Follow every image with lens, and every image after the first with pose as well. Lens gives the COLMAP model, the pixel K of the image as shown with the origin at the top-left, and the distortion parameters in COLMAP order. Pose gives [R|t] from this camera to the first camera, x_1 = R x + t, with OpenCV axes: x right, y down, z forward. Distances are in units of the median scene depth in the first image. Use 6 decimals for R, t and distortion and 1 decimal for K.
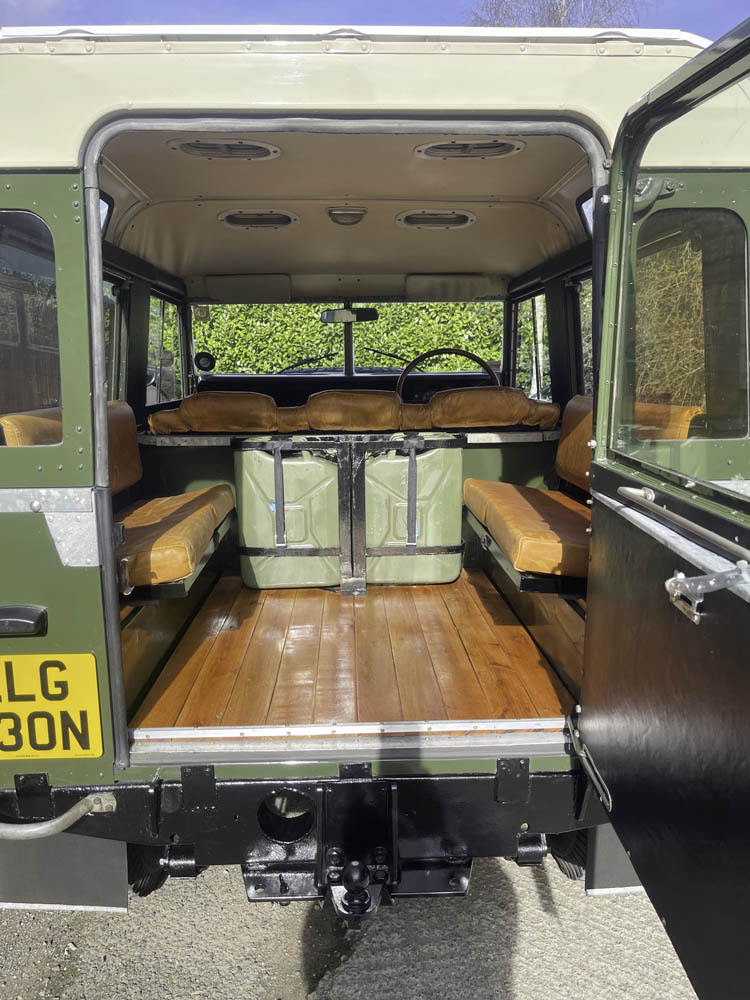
lens RADIAL K [[741.5, 0, 364.1], [0, 741.5, 500.9], [0, 0, 1]] dist [0.068469, -0.101288]
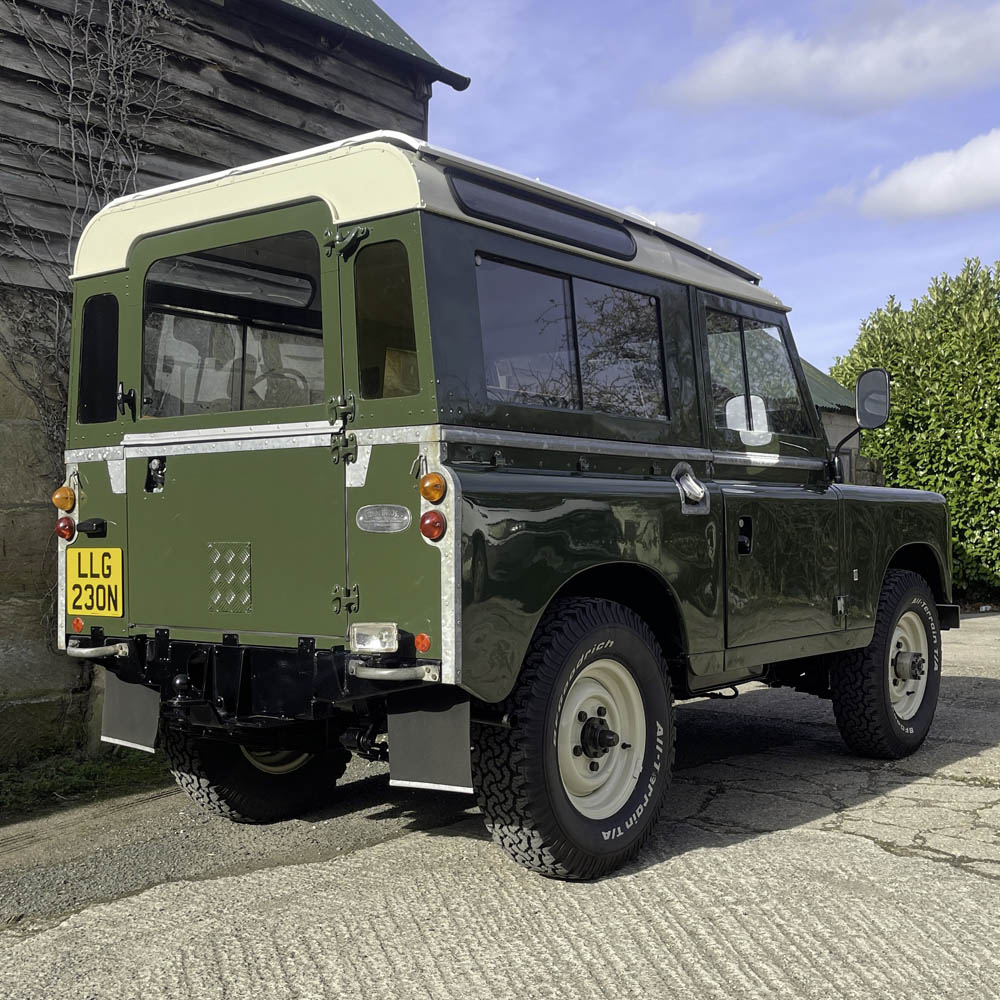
lens RADIAL K [[1279.5, 0, 547.7], [0, 1279.5, 515.8], [0, 0, 1]] dist [0.029107, 0.002789]
pose [[0.784201, -0.001832, -0.620504, 1.267443], [-0.109054, 0.984024, -0.140730, 0.256872], [0.610848, 0.178029, 0.771473, -0.364582]]
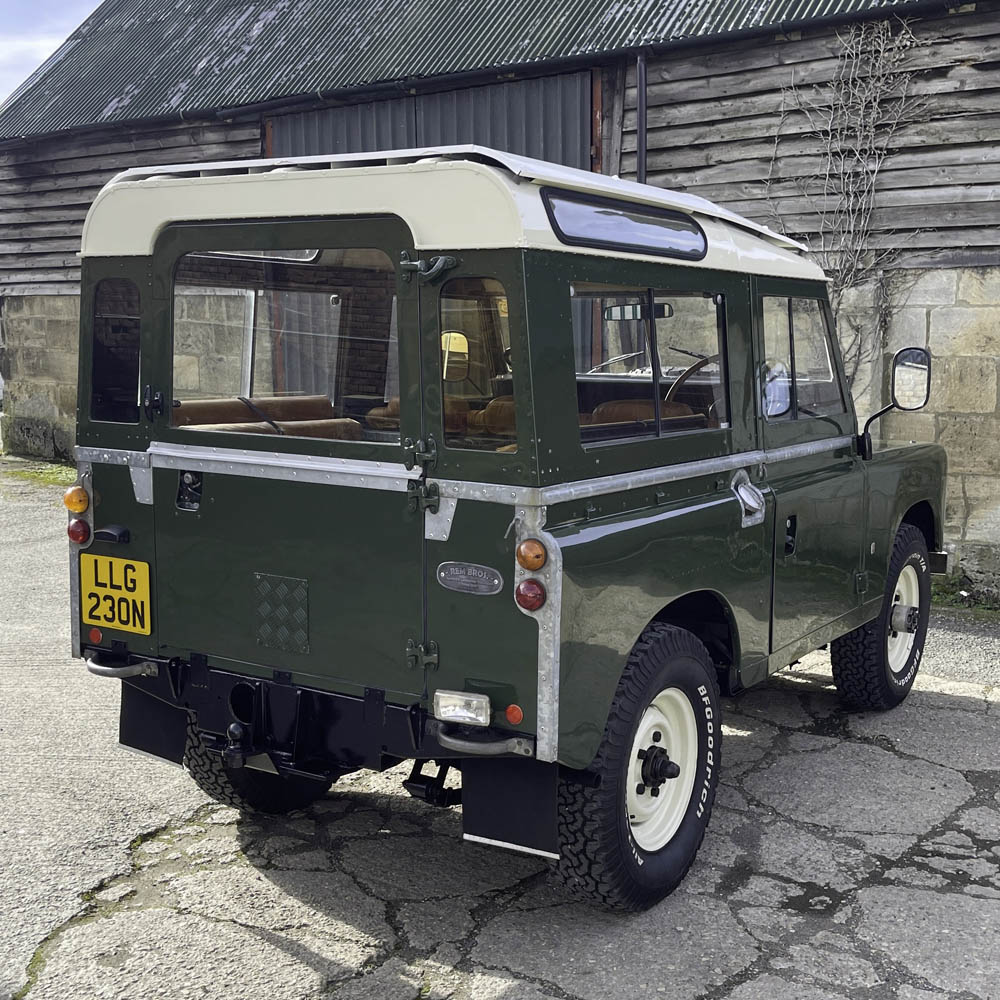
lens RADIAL K [[1279.5, 0, 547.7], [0, 1279.5, 515.8], [0, 0, 1]] dist [0.029107, 0.002789]
pose [[0.837652, 0.101844, -0.536626, 1.015131], [-0.123264, 0.992366, -0.004074, 0.012832], [0.532114, 0.069559, 0.843810, -0.455926]]
